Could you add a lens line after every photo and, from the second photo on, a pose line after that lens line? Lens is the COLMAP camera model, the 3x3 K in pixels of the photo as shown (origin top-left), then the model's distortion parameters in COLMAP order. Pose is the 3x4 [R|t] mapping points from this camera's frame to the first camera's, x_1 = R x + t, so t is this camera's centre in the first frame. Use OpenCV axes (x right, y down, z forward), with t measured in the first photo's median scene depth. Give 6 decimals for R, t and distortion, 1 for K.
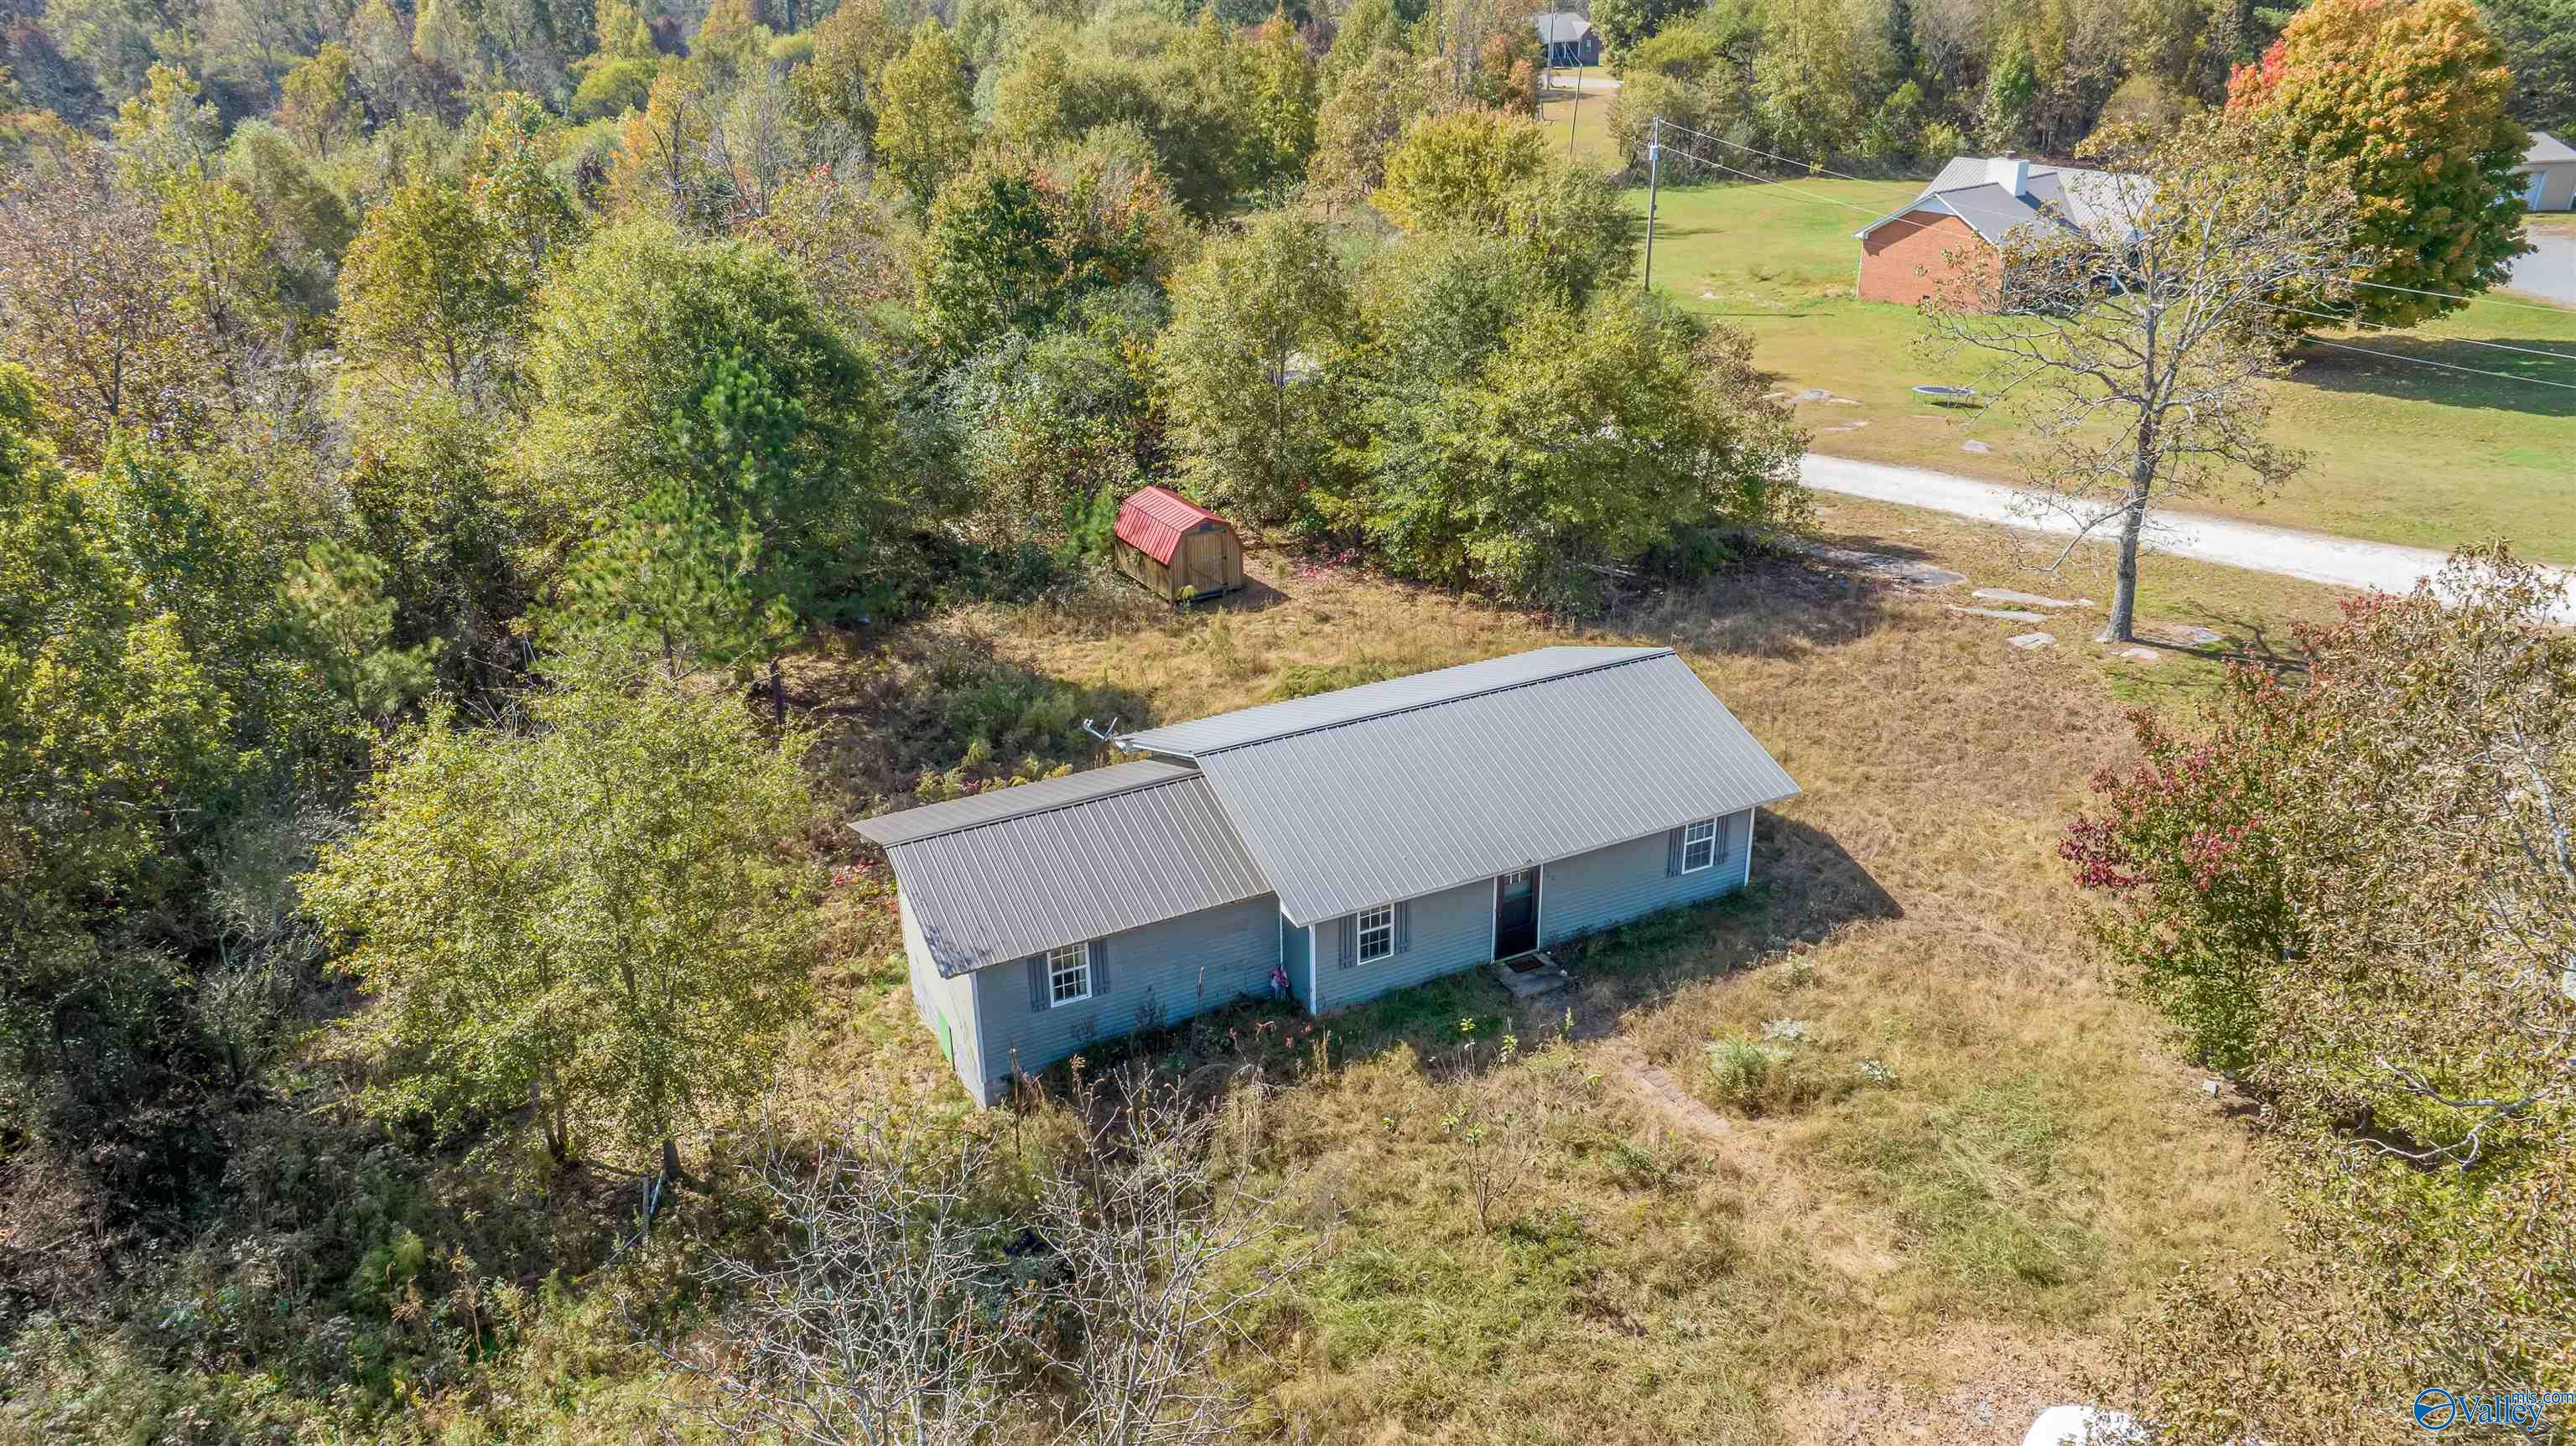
lens RADIAL K [[1829.1, 0, 1288.0], [0, 1829.1, 723.0], [0, 0, 1]] dist [-0.045797, 0.053665]
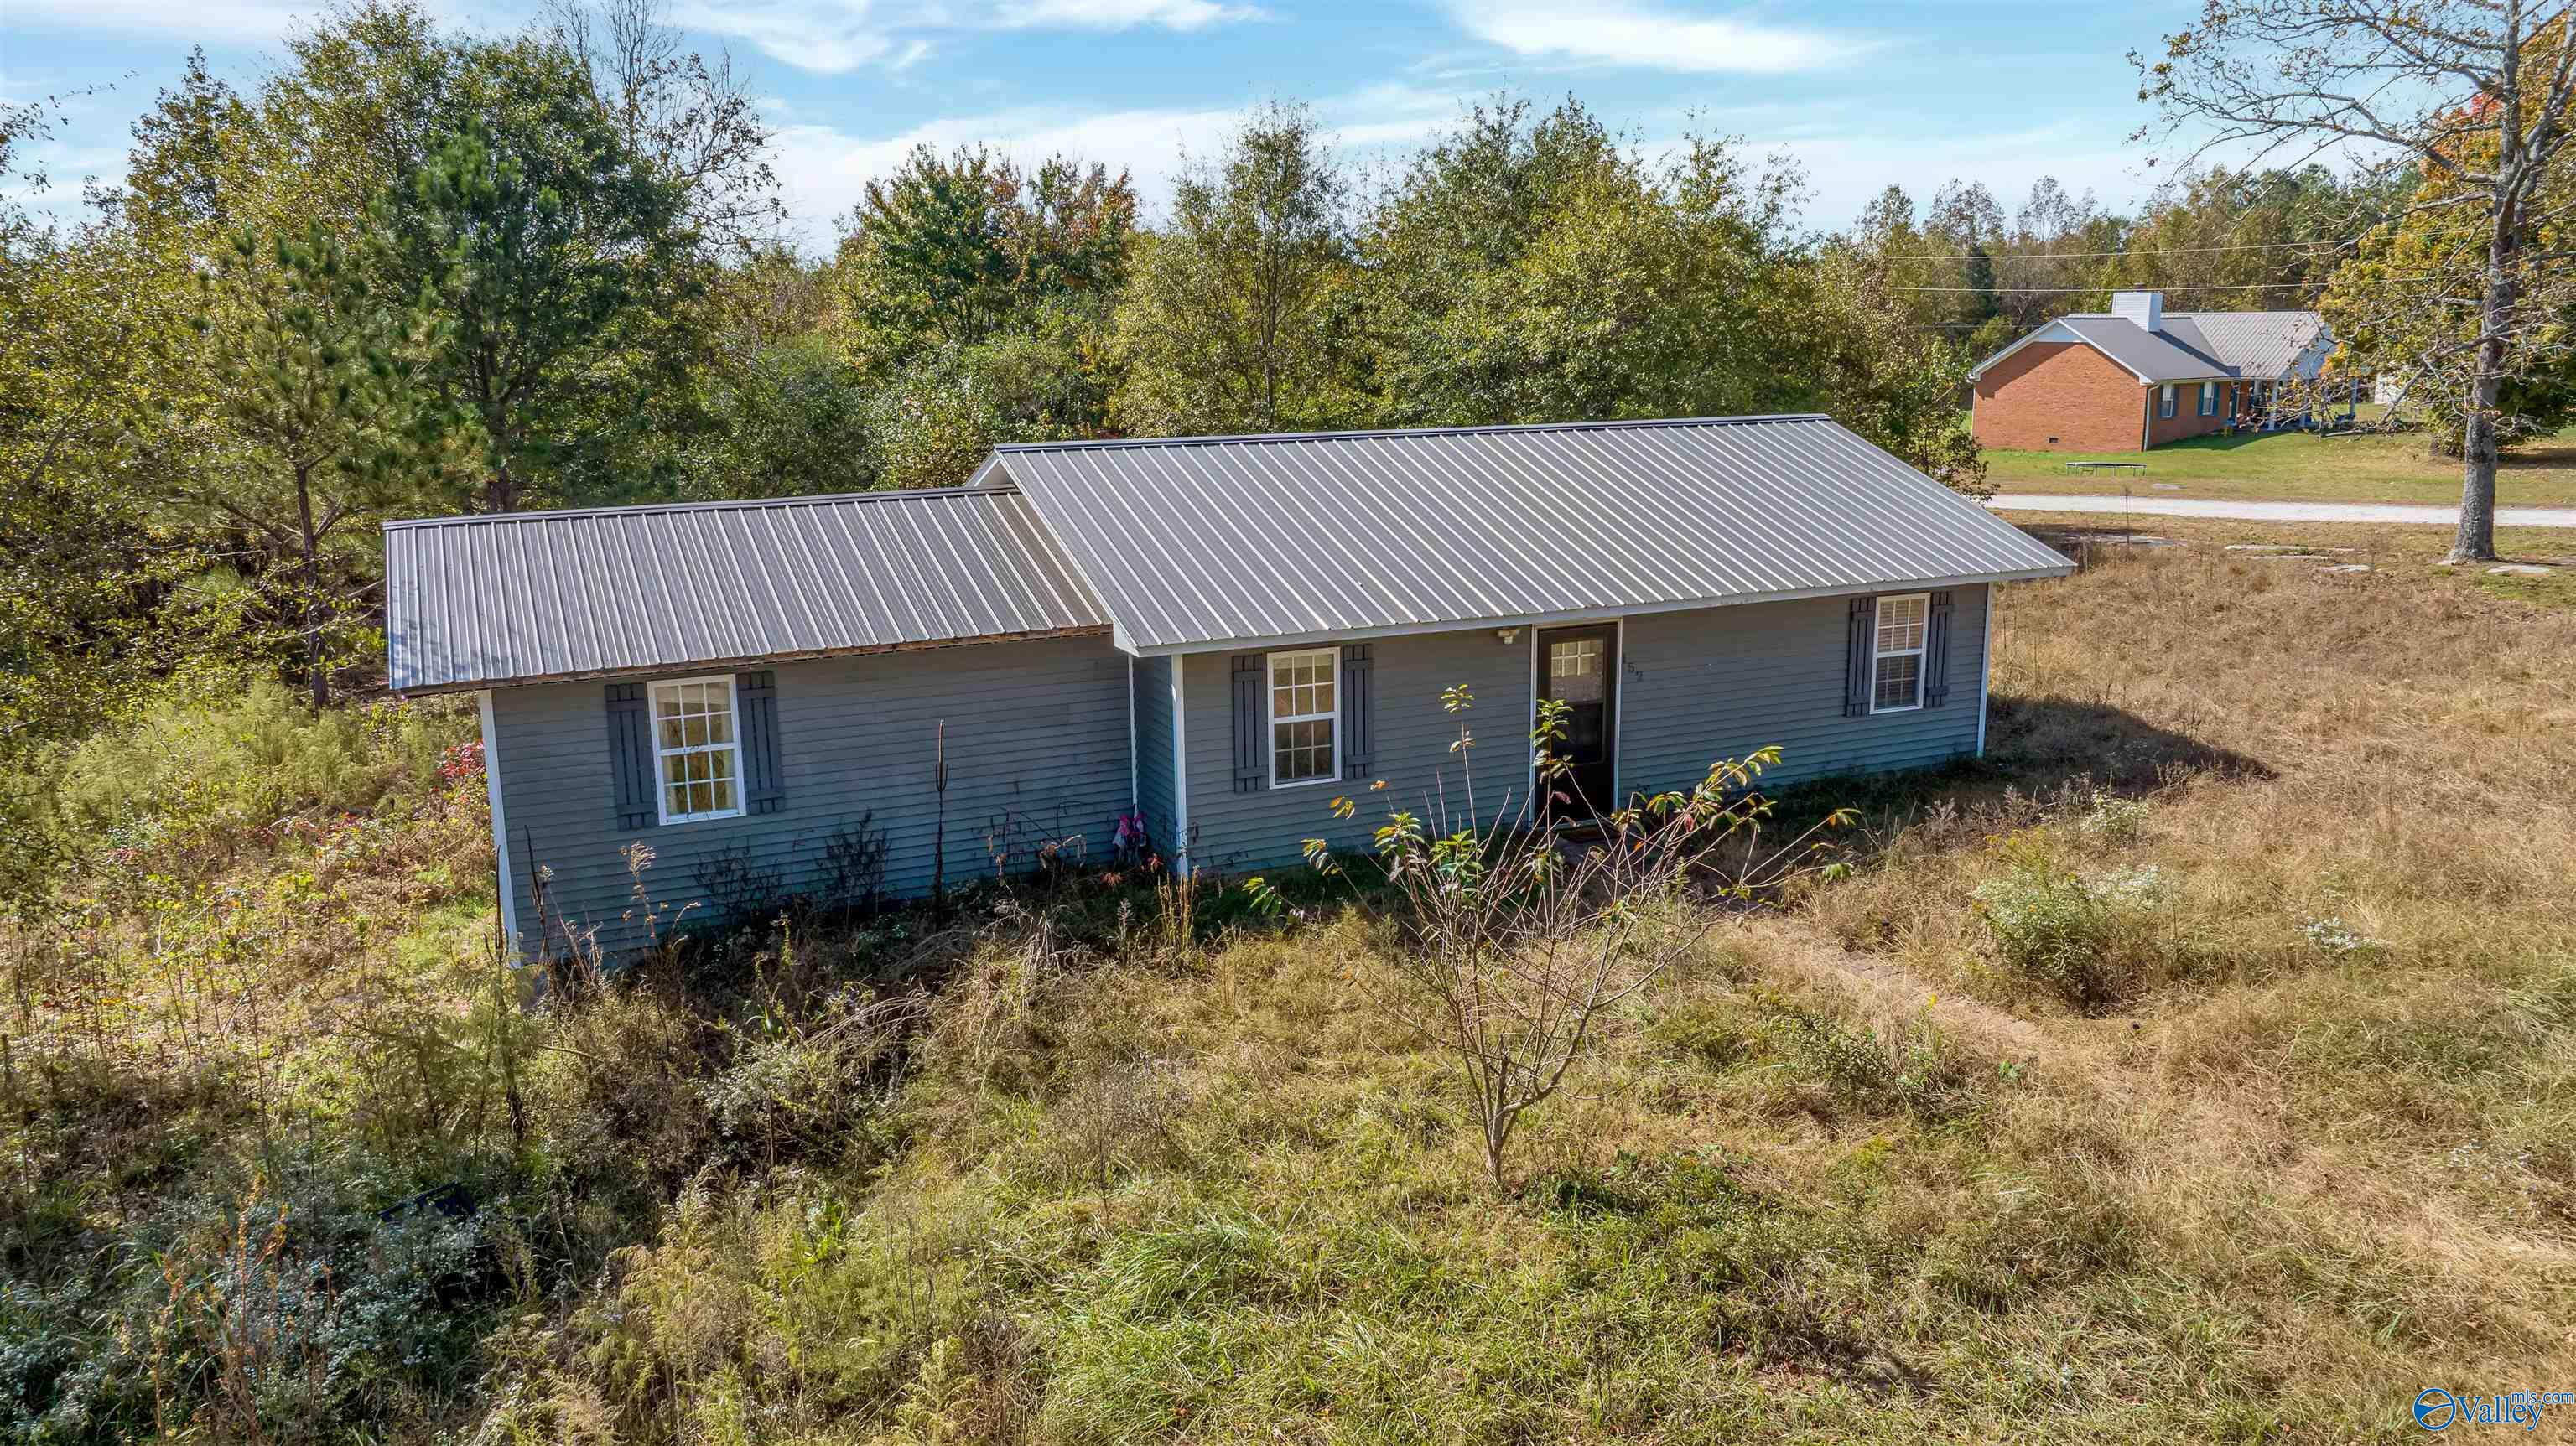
lens RADIAL K [[1829.1, 0, 1288.0], [0, 1829.1, 723.0], [0, 0, 1]] dist [-0.045797, 0.053665]
pose [[0.999206, 0.010714, -0.038382, 0.062975], [-0.018166, 0.979743, -0.199435, 0.217915], [0.035467, 0.199974, 0.979159, 0.480034]]
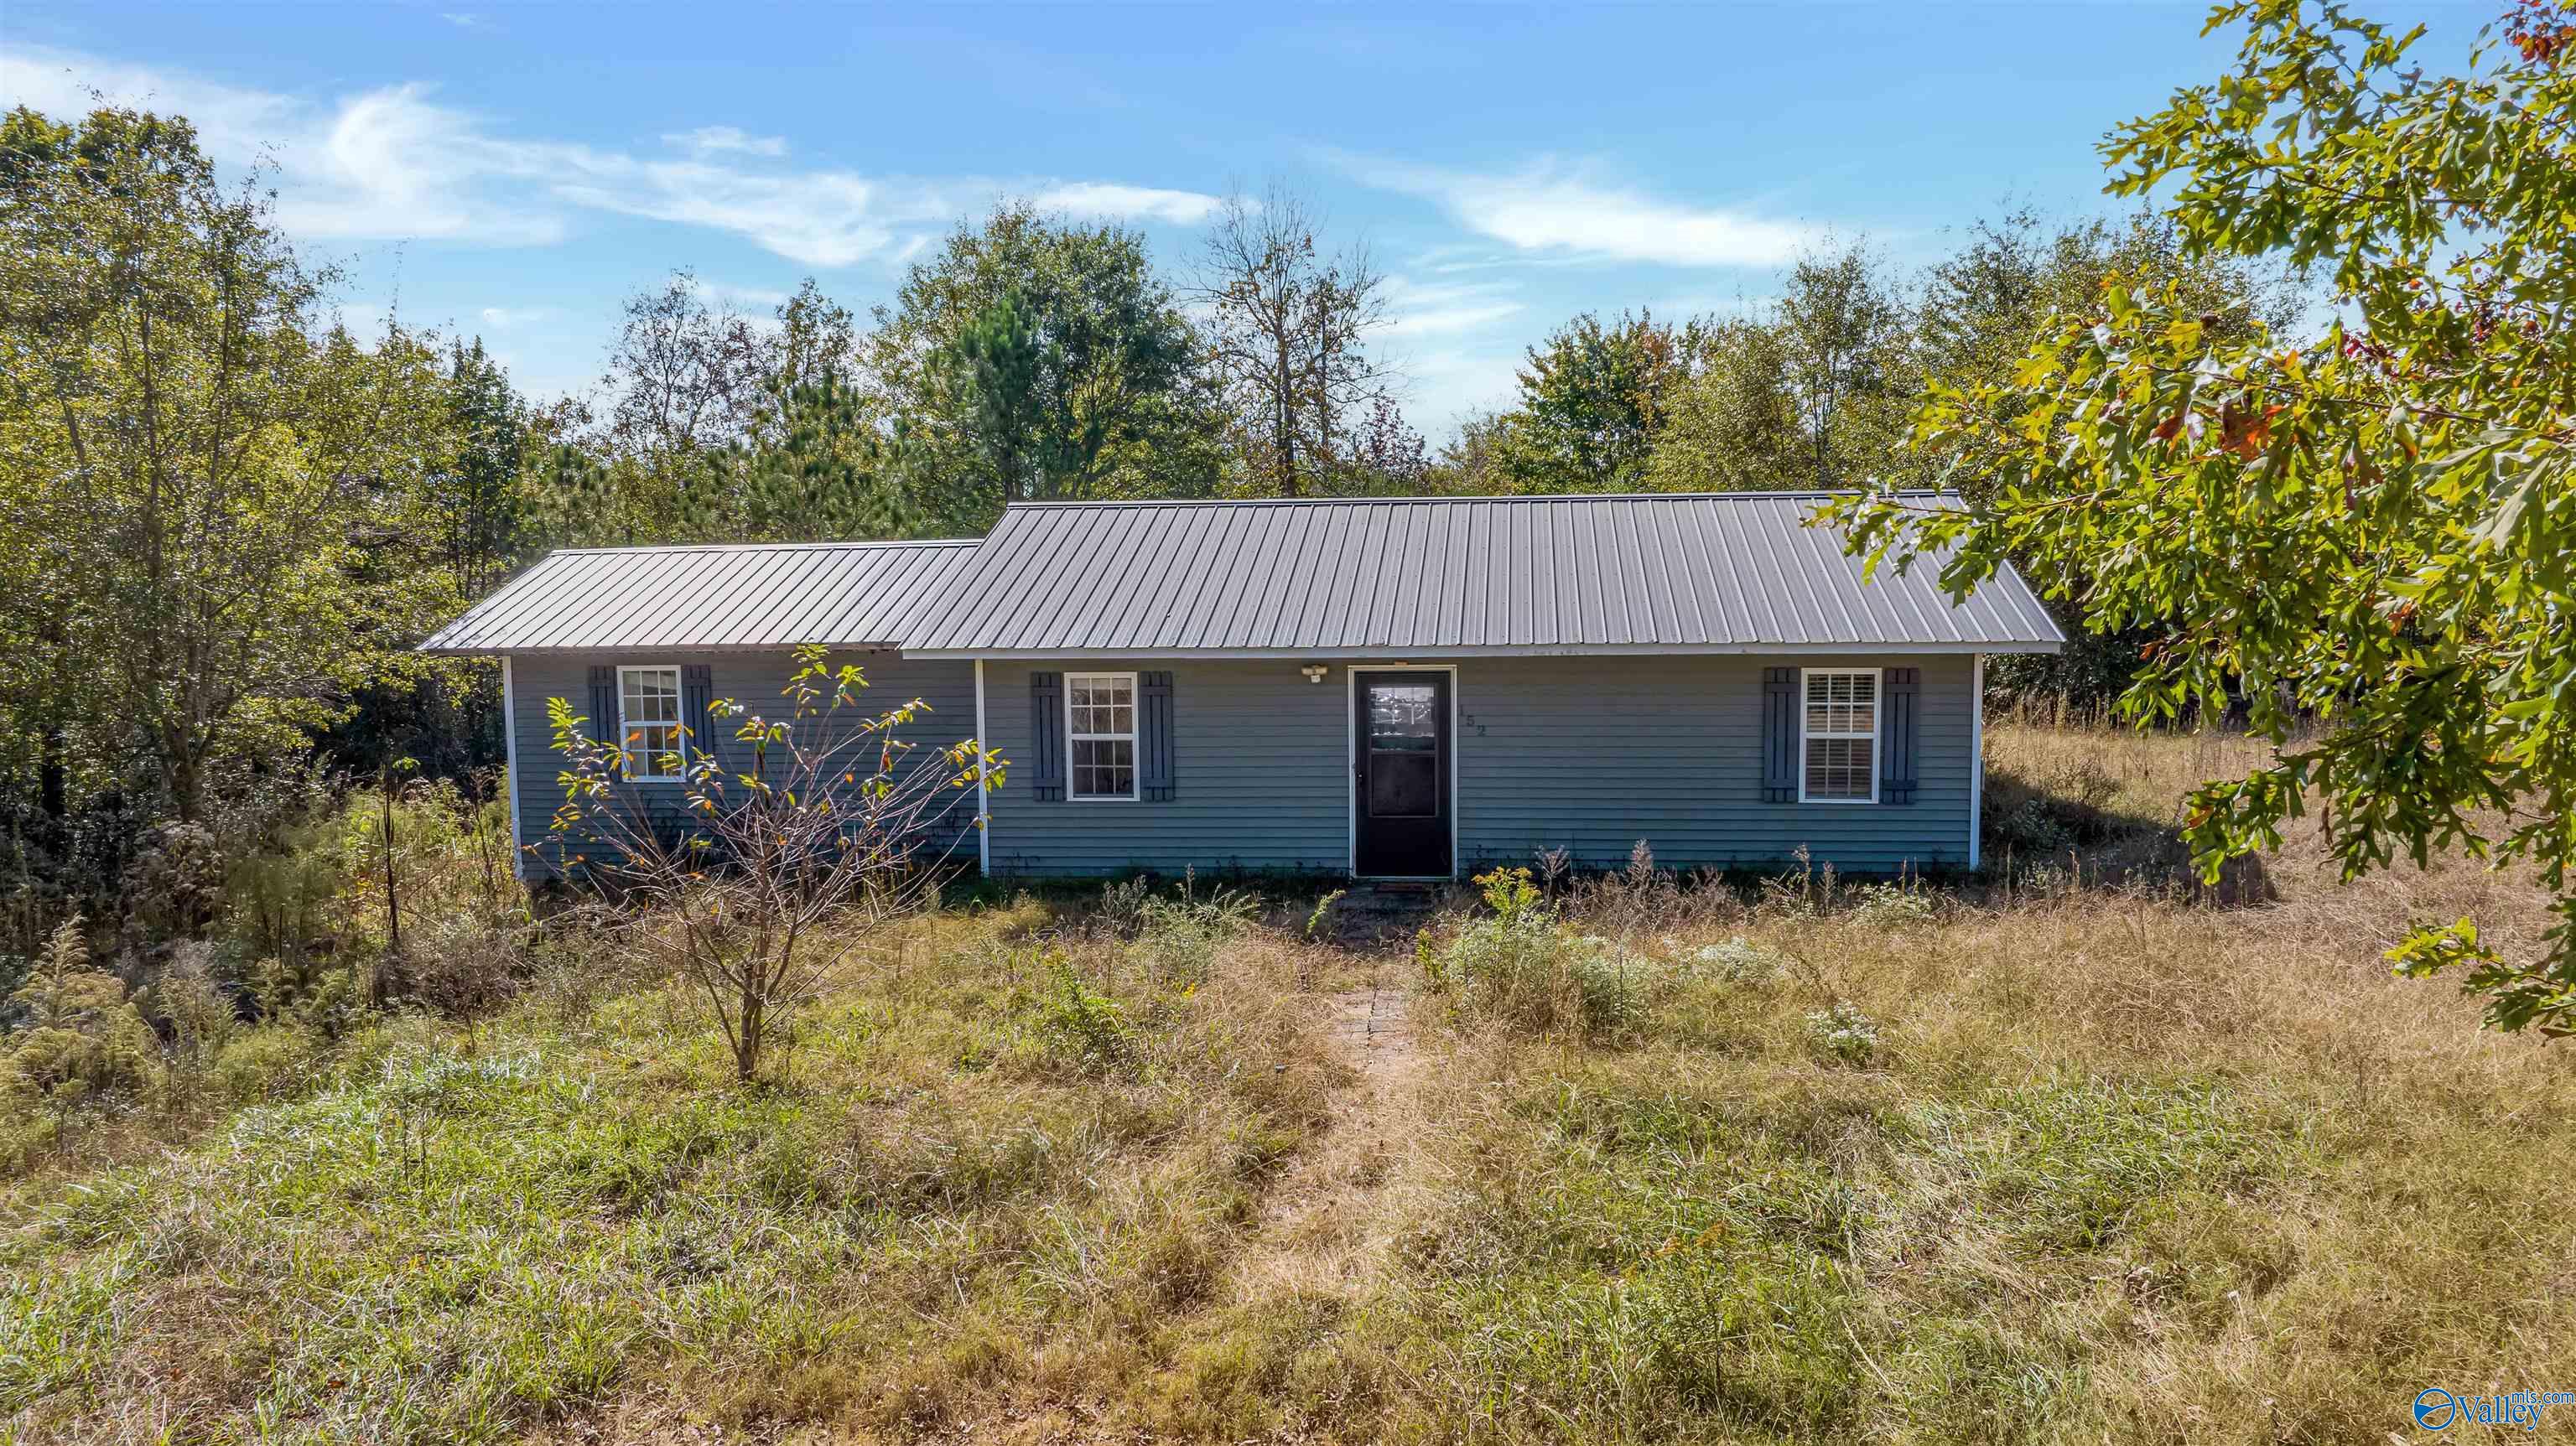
lens RADIAL K [[1829.1, 0, 1288.0], [0, 1829.1, 723.0], [0, 0, 1]] dist [-0.045797, 0.053665]
pose [[0.837582, 0.058826, -0.543135, 0.397632], [-0.221001, 0.945691, -0.238385, 0.228197], [0.499615, 0.319700, 0.805094, 0.571437]]
